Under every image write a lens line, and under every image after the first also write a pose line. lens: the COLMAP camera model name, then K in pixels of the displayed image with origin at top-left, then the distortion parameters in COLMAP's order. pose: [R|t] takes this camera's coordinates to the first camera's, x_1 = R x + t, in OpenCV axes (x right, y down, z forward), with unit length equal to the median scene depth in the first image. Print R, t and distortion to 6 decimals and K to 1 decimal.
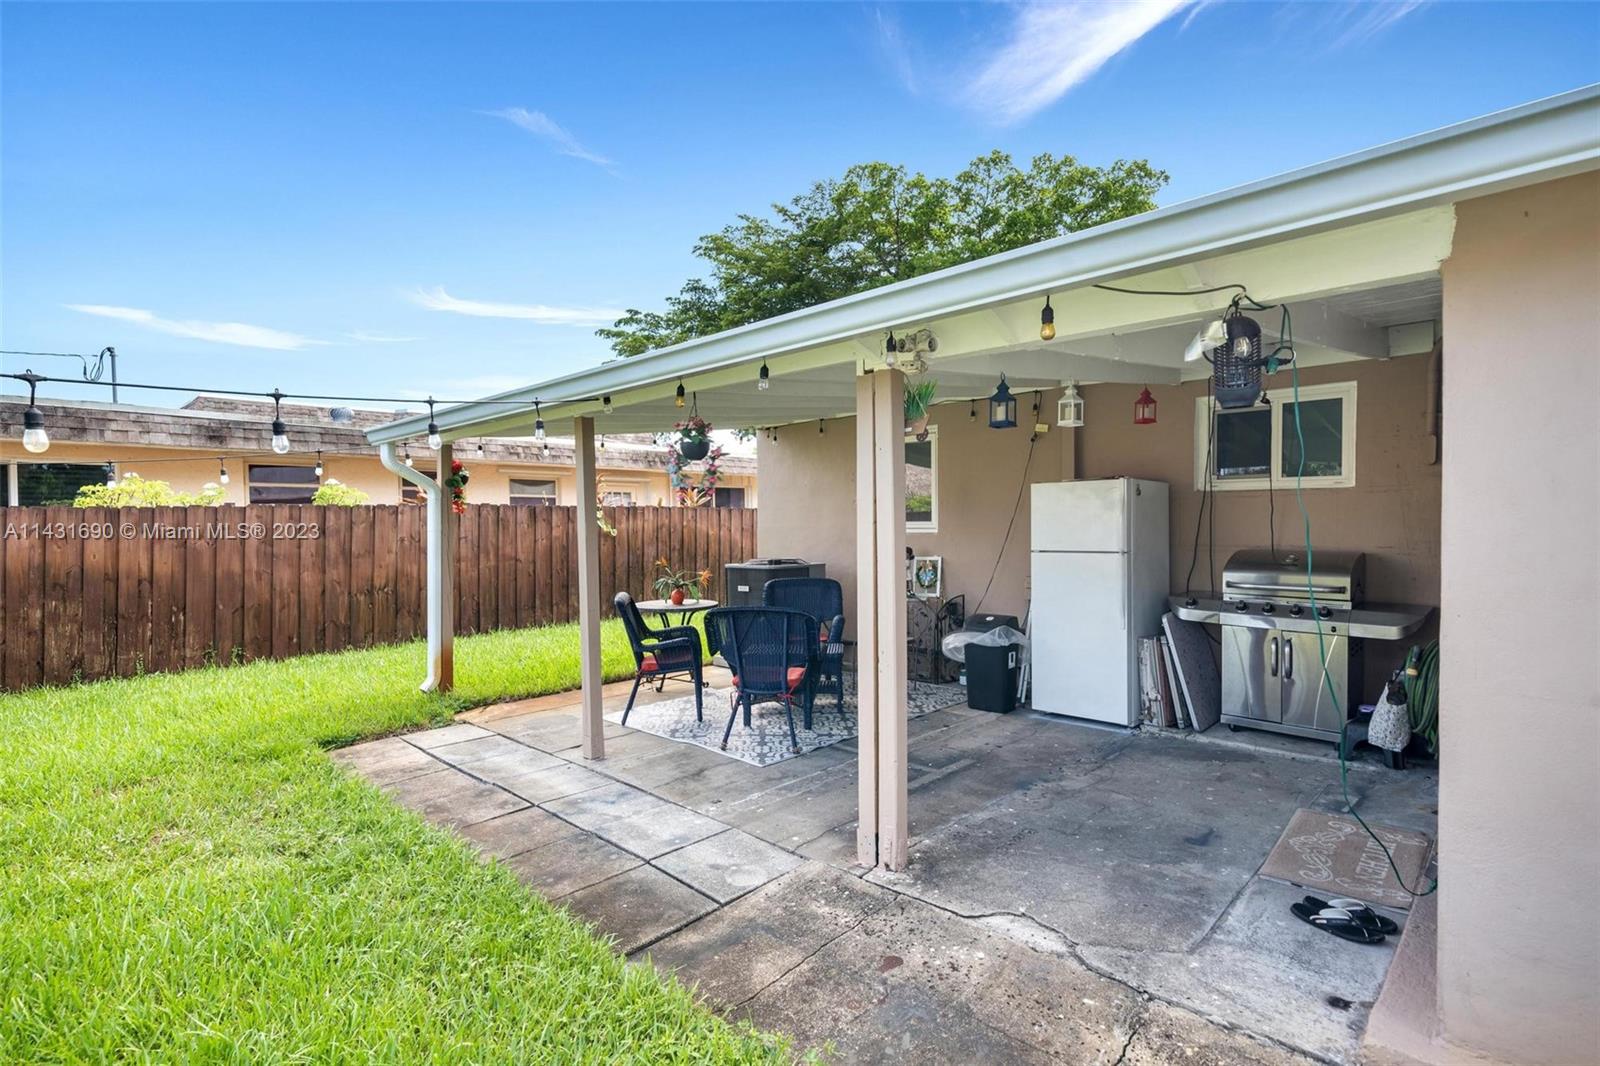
lens RADIAL K [[765.2, 0, 786.7], [0, 765.2, 516.7], [0, 0, 1]] dist [0.000071, -0.000048]
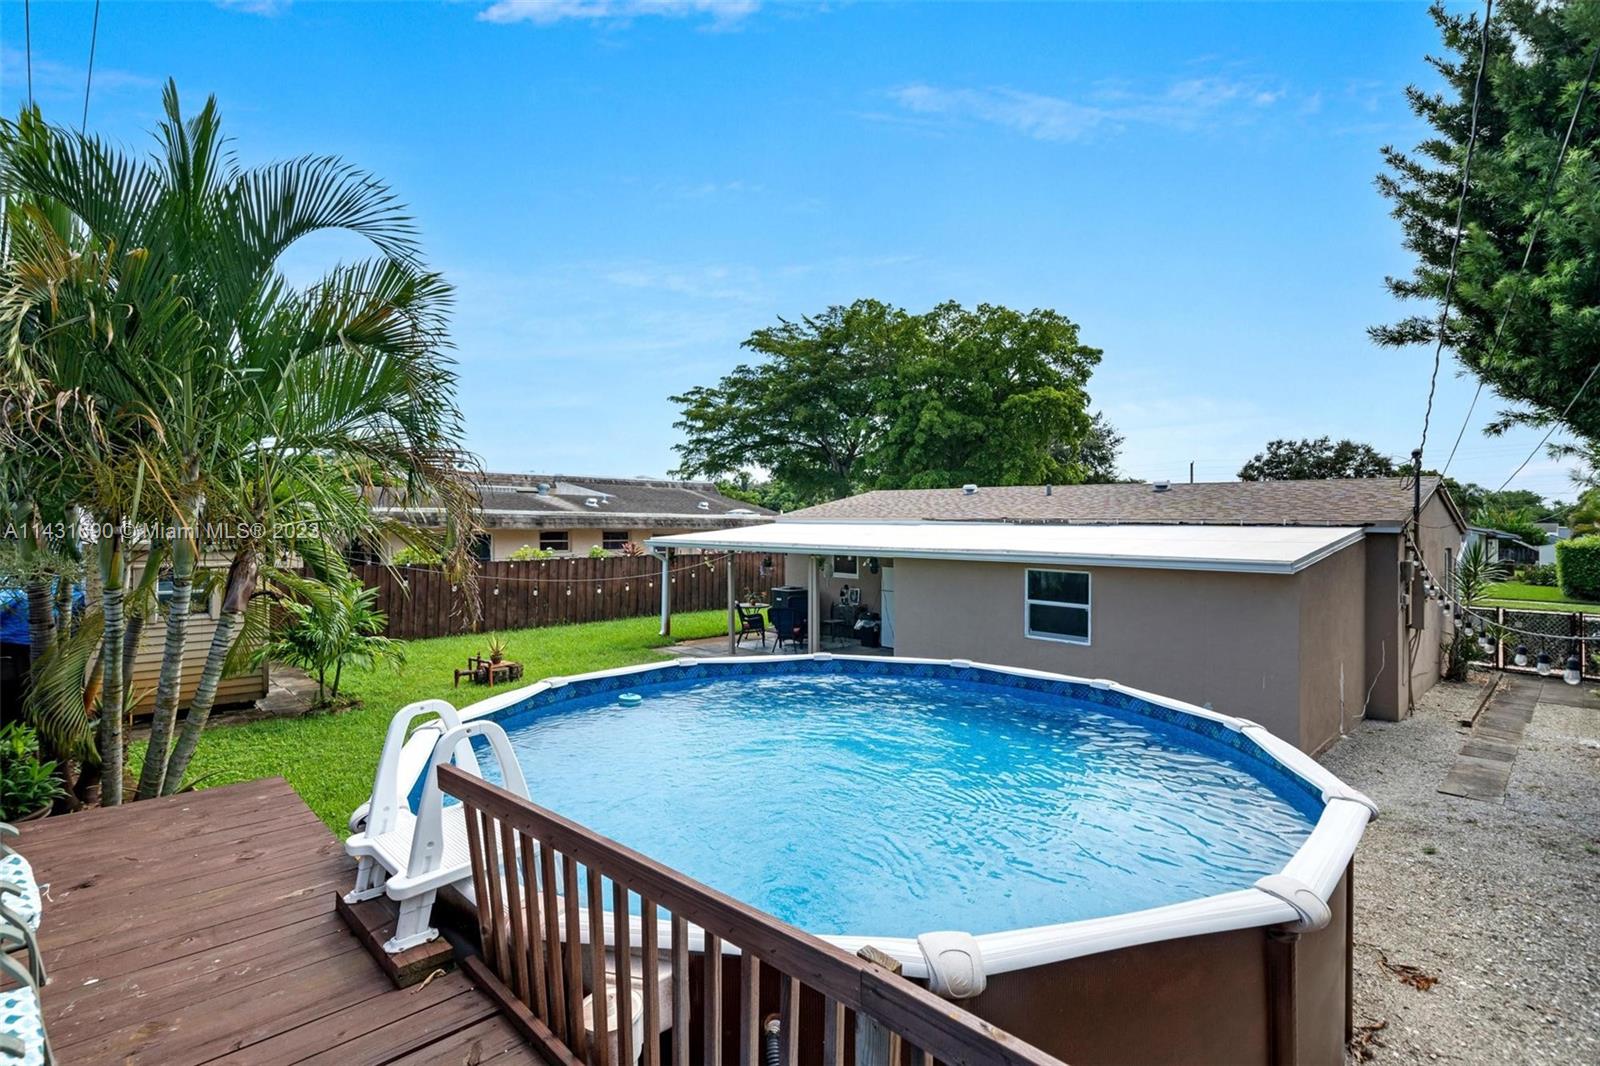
lens RADIAL K [[765.2, 0, 786.7], [0, 765.2, 516.7], [0, 0, 1]] dist [0.000071, -0.000048]
pose [[0.999129, 0.022697, -0.035014, 0.016279], [-0.022529, 0.999733, 0.005180, -0.061826], [0.035123, -0.004386, 0.999373, -0.487658]]
